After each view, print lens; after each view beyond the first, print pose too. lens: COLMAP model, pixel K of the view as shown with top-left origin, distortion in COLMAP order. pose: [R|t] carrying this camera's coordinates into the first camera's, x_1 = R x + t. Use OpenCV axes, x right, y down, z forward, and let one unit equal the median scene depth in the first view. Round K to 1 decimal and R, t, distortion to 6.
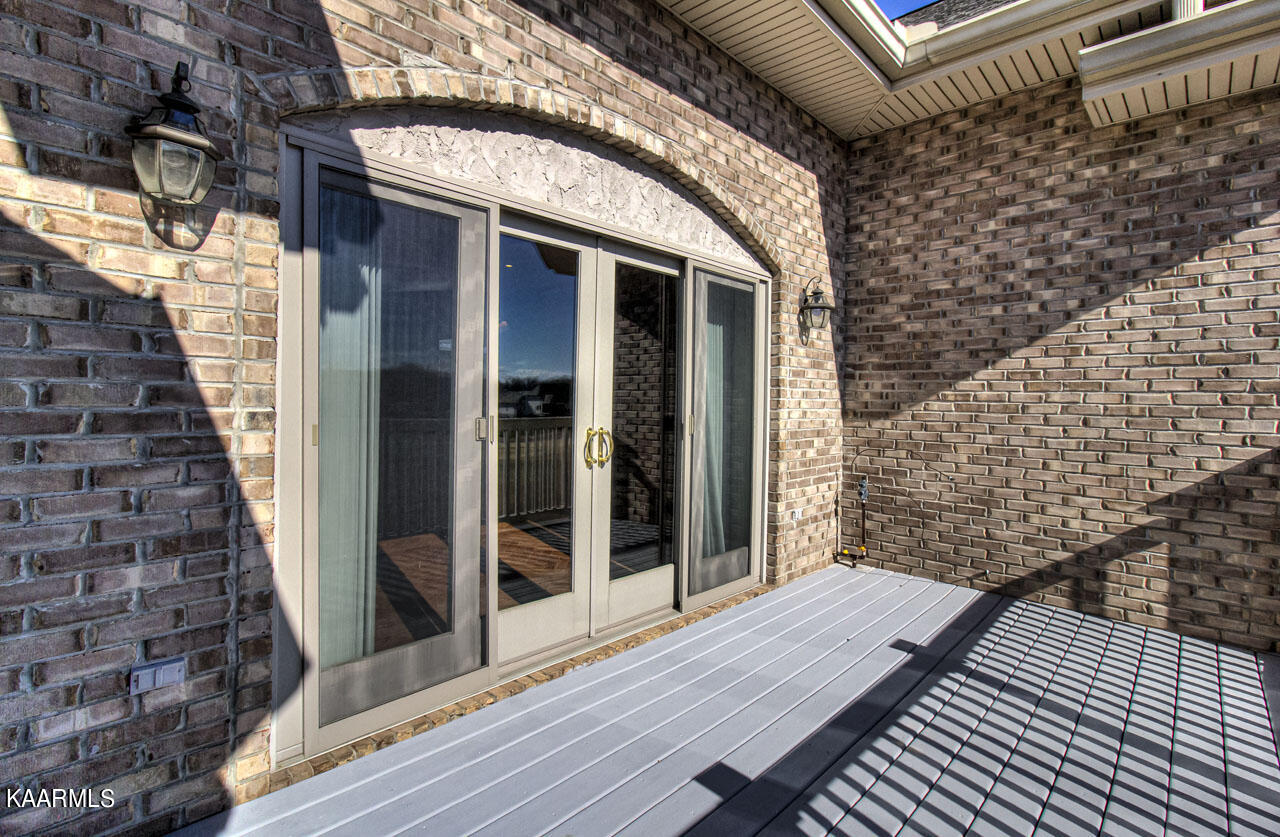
lens RADIAL K [[611.1, 0, 640.7], [0, 611.1, 397.5], [0, 0, 1]] dist [0.004991, 0.000754]
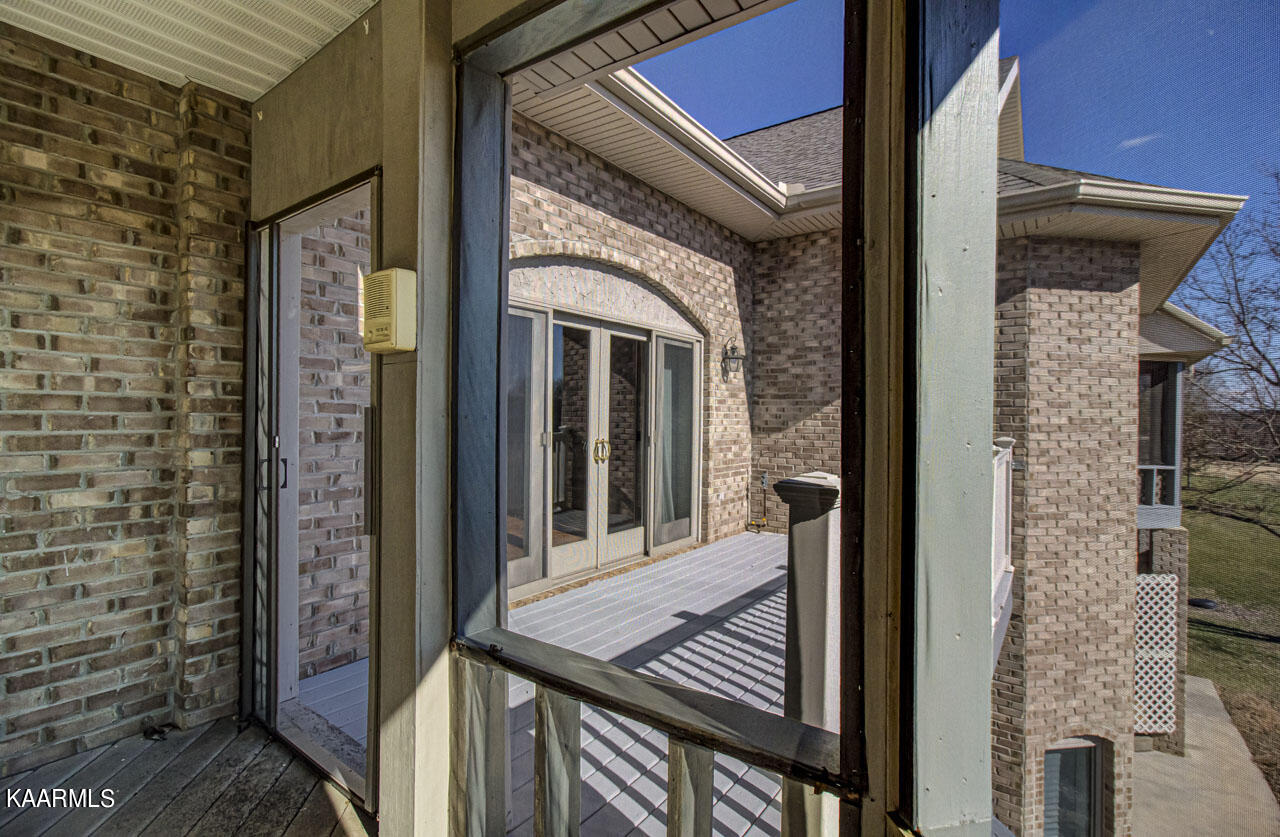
lens RADIAL K [[597.0, 0, 643.9], [0, 597.0, 402.5], [0, 0, 1]] dist [-0.002990, -0.000182]
pose [[0.991893, 0.000033, 0.127077, -0.122646], [0.002076, 0.999862, -0.016463, -0.015102], [-0.127060, 0.016593, 0.991756, -0.449132]]
